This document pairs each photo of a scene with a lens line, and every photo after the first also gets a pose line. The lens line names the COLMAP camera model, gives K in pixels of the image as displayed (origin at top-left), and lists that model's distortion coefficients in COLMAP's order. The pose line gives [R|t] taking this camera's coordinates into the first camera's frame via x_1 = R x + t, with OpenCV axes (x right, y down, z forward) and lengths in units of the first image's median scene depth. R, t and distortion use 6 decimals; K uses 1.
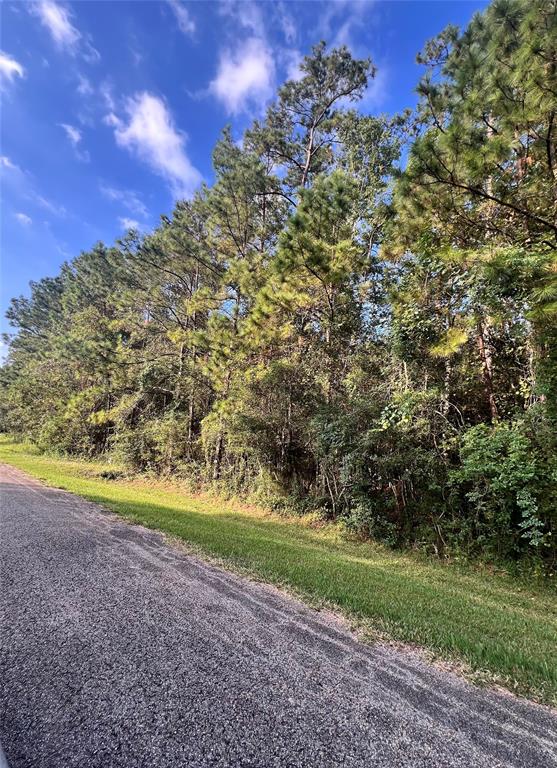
lens RADIAL K [[311.0, 0, 265.1], [0, 311.0, 391.0], [0, 0, 1]] dist [-0.004635, 0.000861]
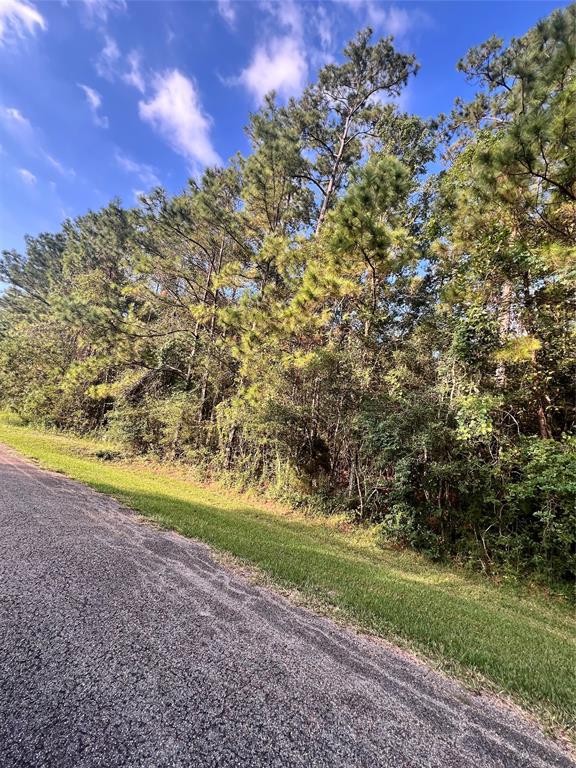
lens RADIAL K [[305.8, 0, 289.5], [0, 305.8, 384.2], [0, 0, 1]] dist [-0.002937, -0.000132]
pose [[0.991418, 0.091046, 0.093812, -0.095869], [-0.092462, 0.995657, 0.010851, 0.004011], [-0.092416, -0.019432, 0.995531, 0.081206]]
